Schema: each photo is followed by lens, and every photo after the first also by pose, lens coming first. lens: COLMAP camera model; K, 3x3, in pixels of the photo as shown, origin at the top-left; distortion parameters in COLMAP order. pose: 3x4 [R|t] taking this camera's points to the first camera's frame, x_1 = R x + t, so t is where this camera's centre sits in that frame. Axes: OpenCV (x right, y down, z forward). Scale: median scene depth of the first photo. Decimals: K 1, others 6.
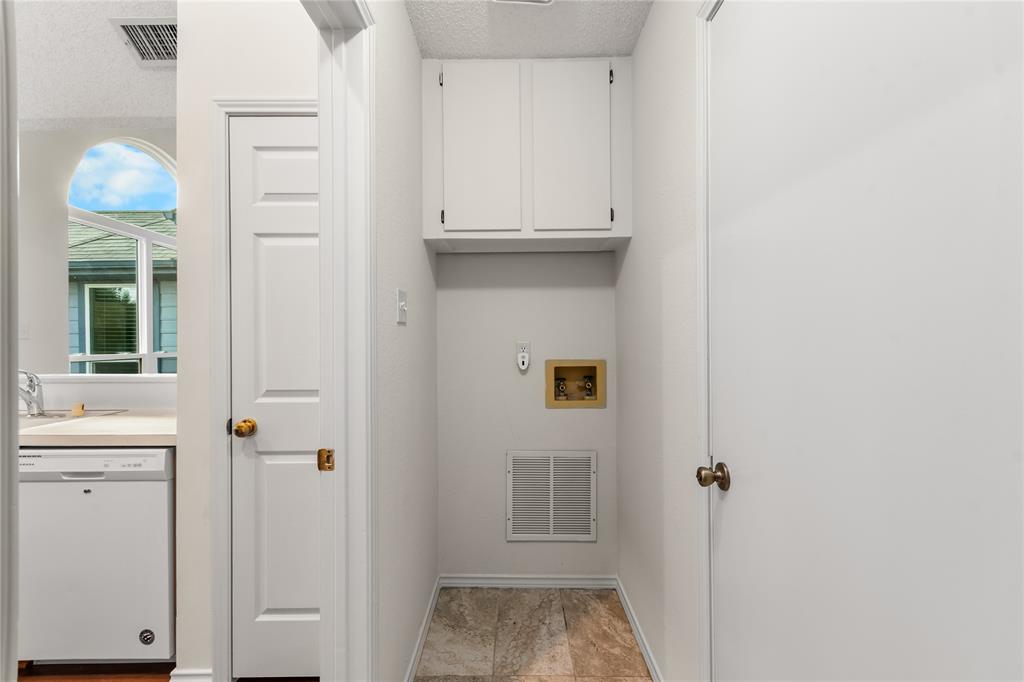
lens RADIAL K [[453.6, 0, 508.5], [0, 453.6, 344.0], [0, 0, 1]] dist [0.003873, 0.000988]
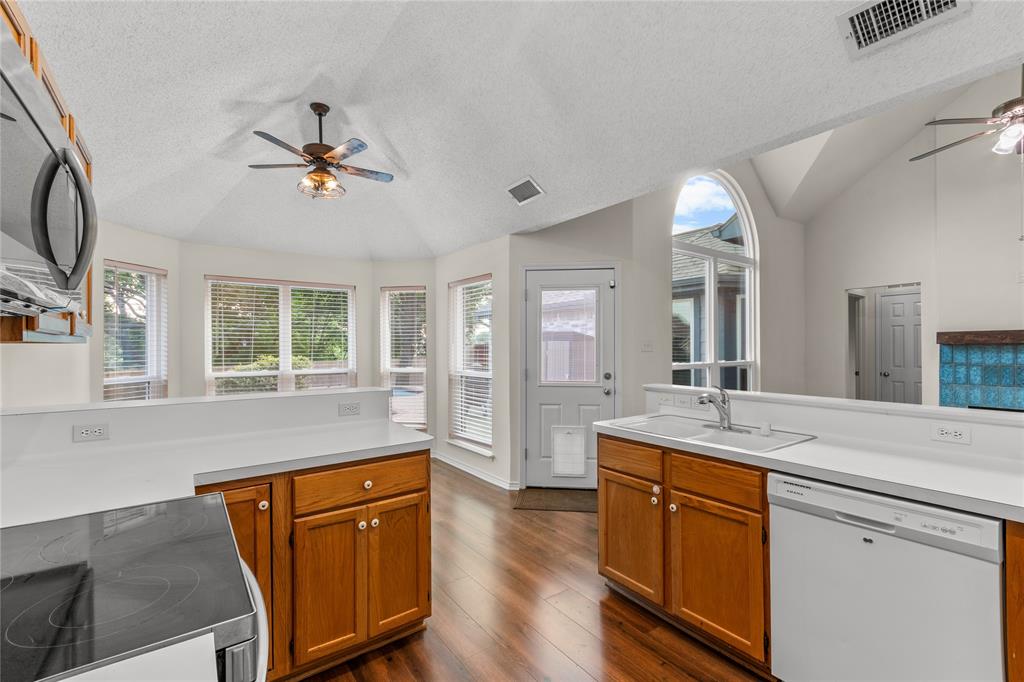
lens RADIAL K [[453.6, 0, 509.2], [0, 453.6, 346.1], [0, 0, 1]] dist [0.003873, 0.000988]
pose [[0.603009, 0.006008, -0.797712, -0.637970], [-0.000690, 0.999975, 0.007010, -0.064715], [0.797734, -0.003676, 0.602998, -0.101199]]
